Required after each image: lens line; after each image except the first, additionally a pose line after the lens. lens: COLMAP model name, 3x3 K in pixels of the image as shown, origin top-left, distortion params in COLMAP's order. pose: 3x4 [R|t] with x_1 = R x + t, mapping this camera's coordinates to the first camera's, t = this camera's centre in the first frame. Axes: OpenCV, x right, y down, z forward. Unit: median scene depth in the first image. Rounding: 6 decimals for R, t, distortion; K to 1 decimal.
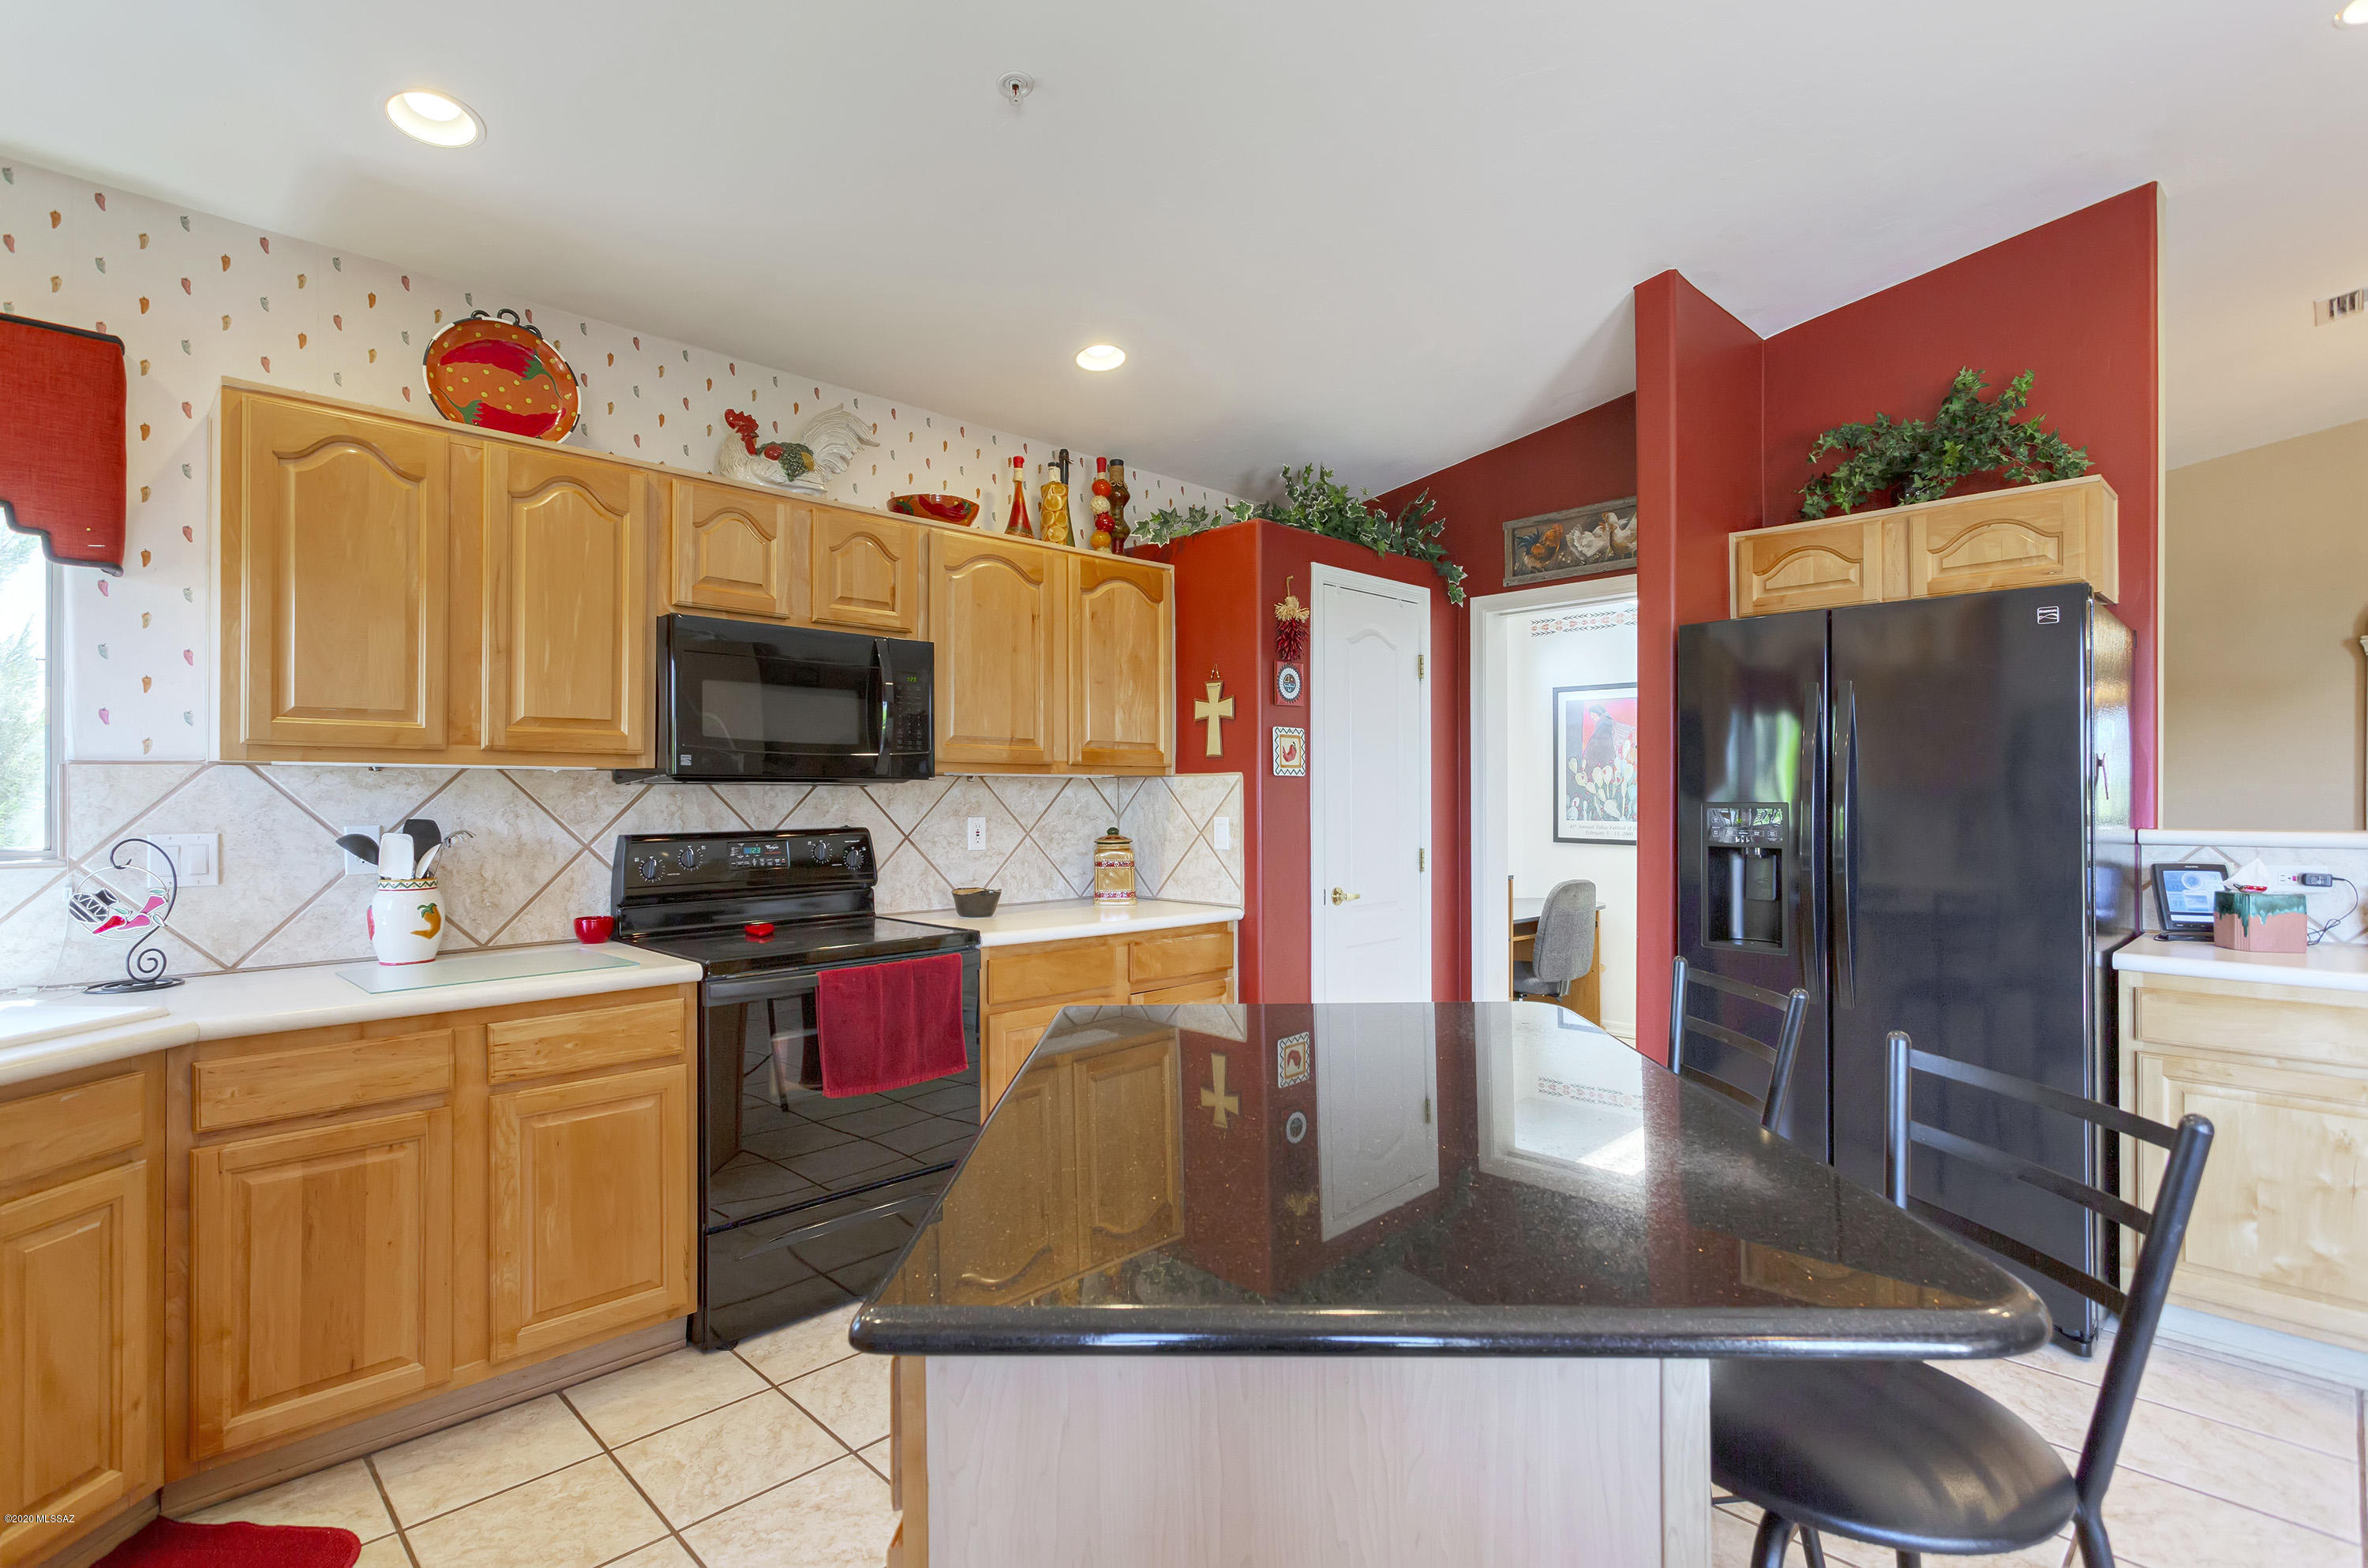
lens RADIAL K [[1132.5, 0, 1173.9], [0, 1132.5, 773.4], [0, 0, 1]] dist [0.009410, -0.000941]
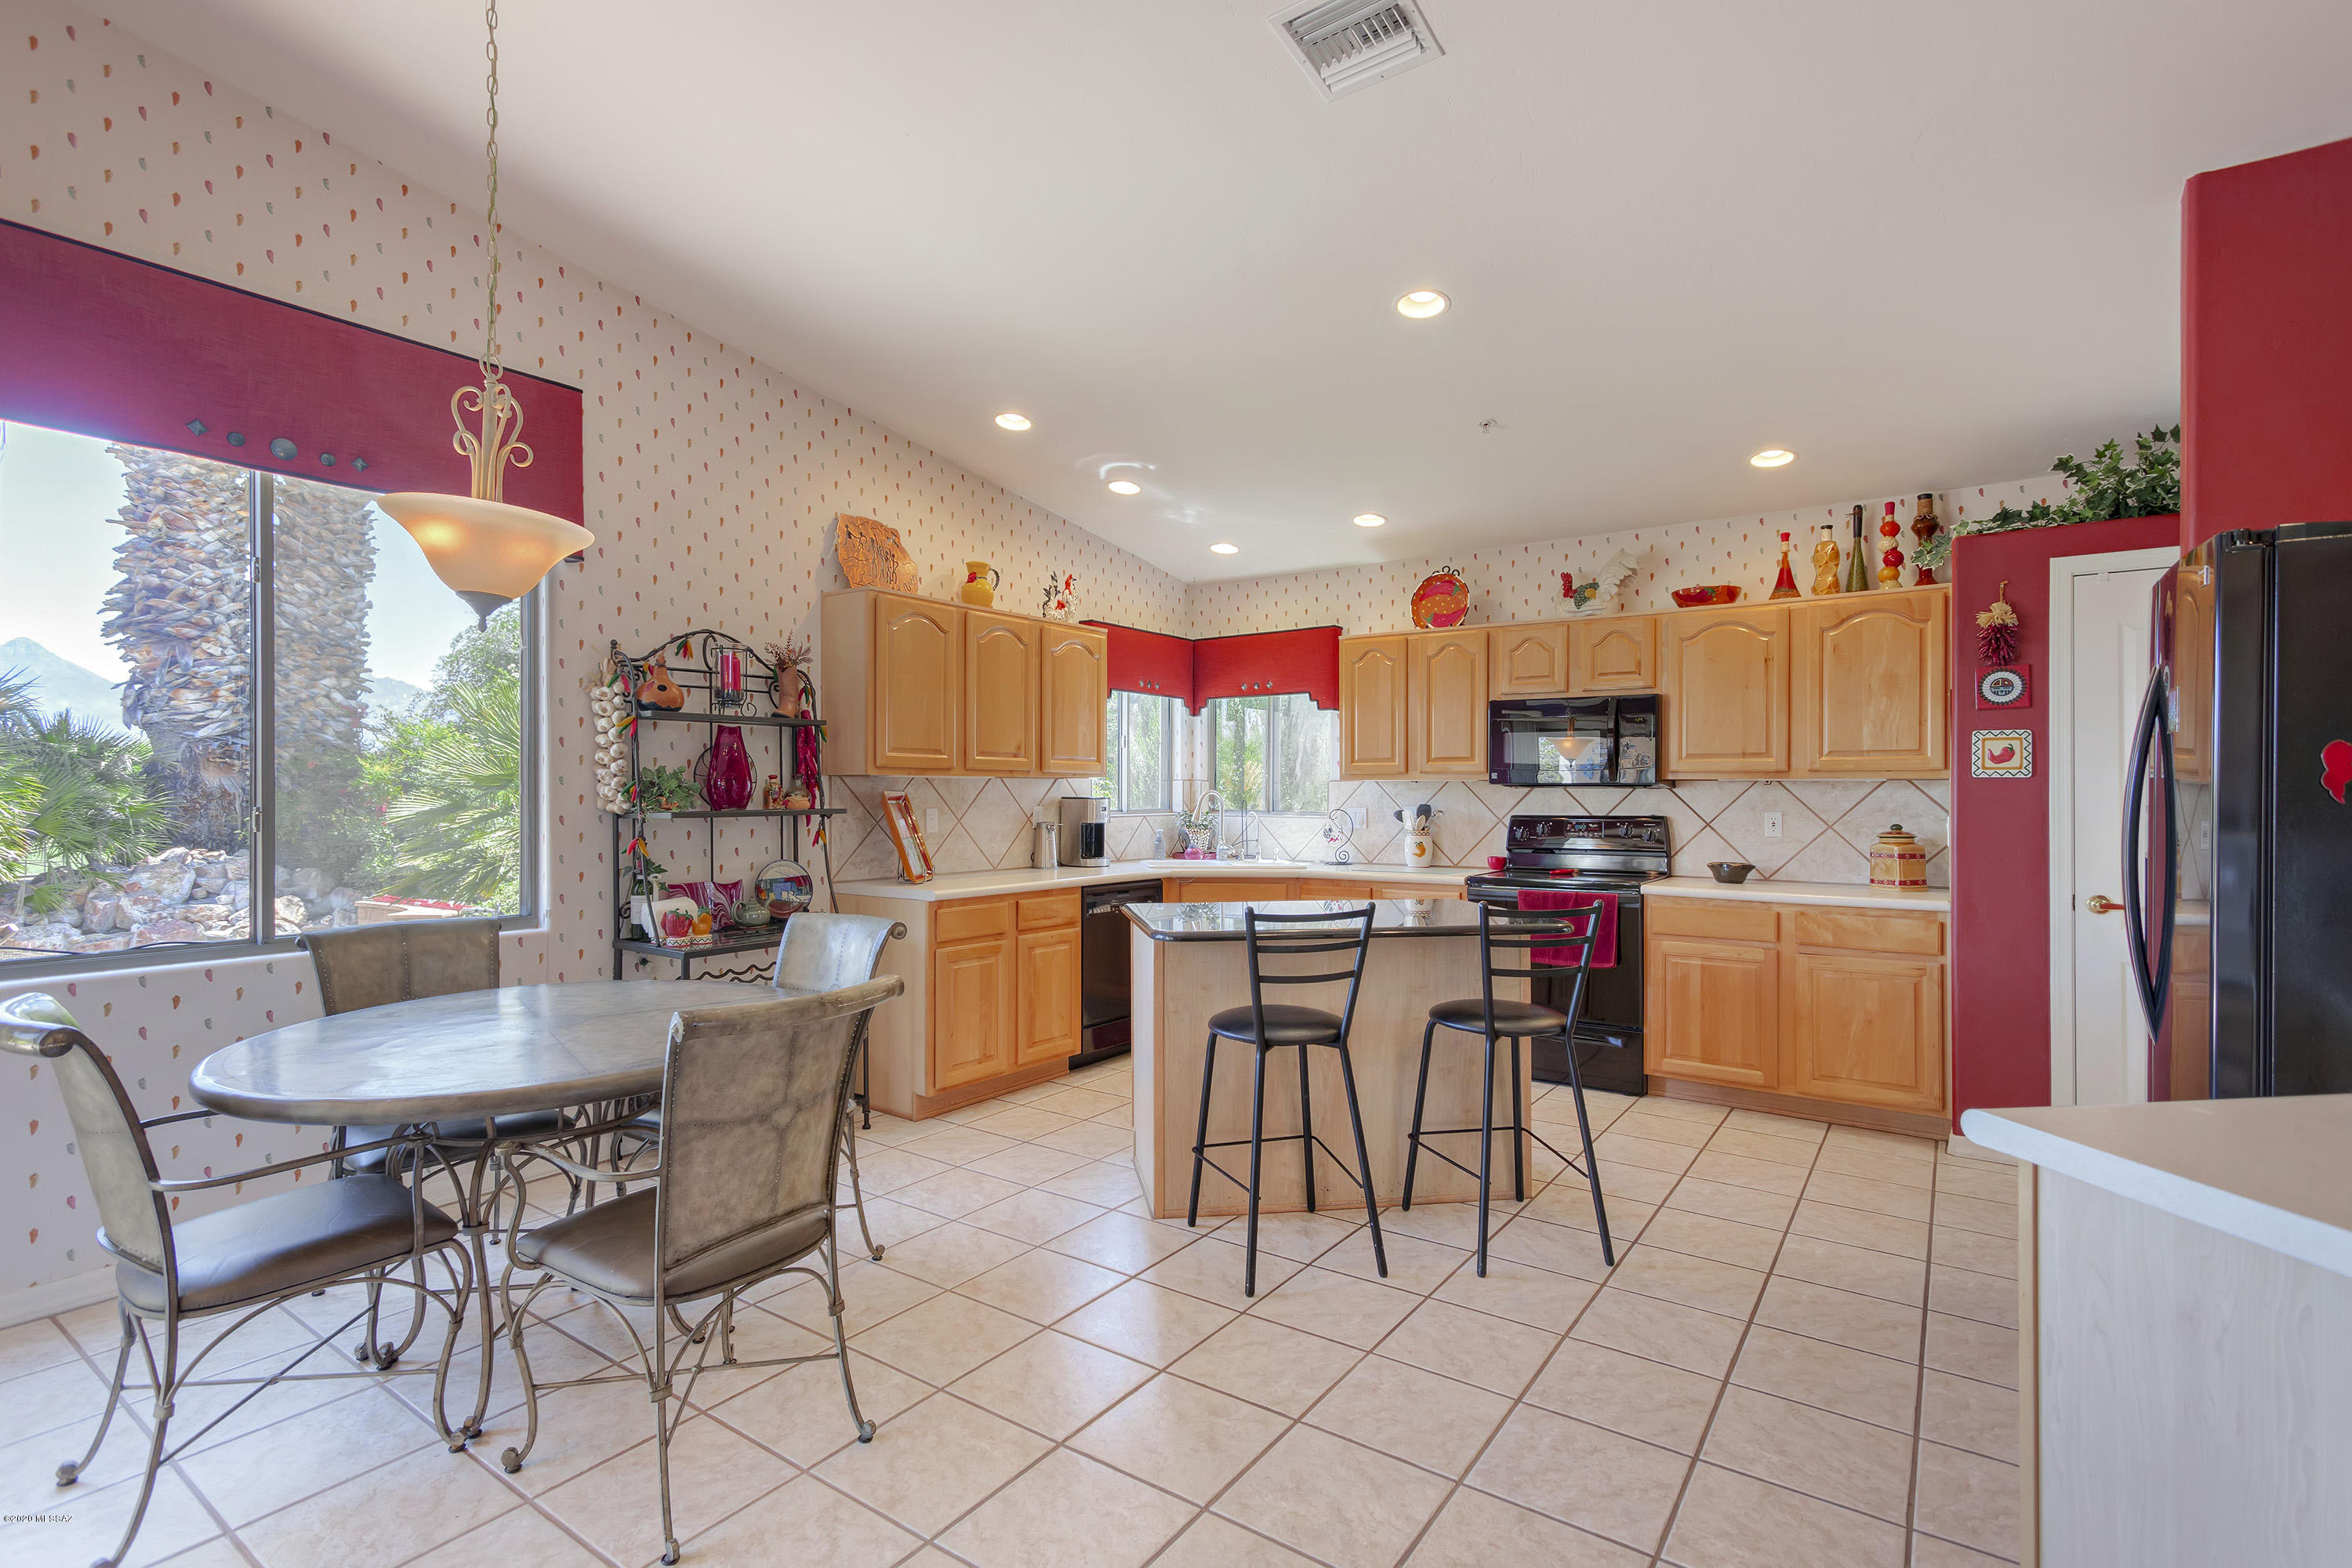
lens RADIAL K [[1116.3, 0, 1176.0], [0, 1116.3, 784.0], [0, 0, 1]] dist [0.002058, 0.000939]
pose [[0.174393, -0.004662, -0.984665, 1.237148], [0.015918, 0.999871, -0.001915, -0.002672], [0.984547, -0.015340, 0.174445, 0.118734]]
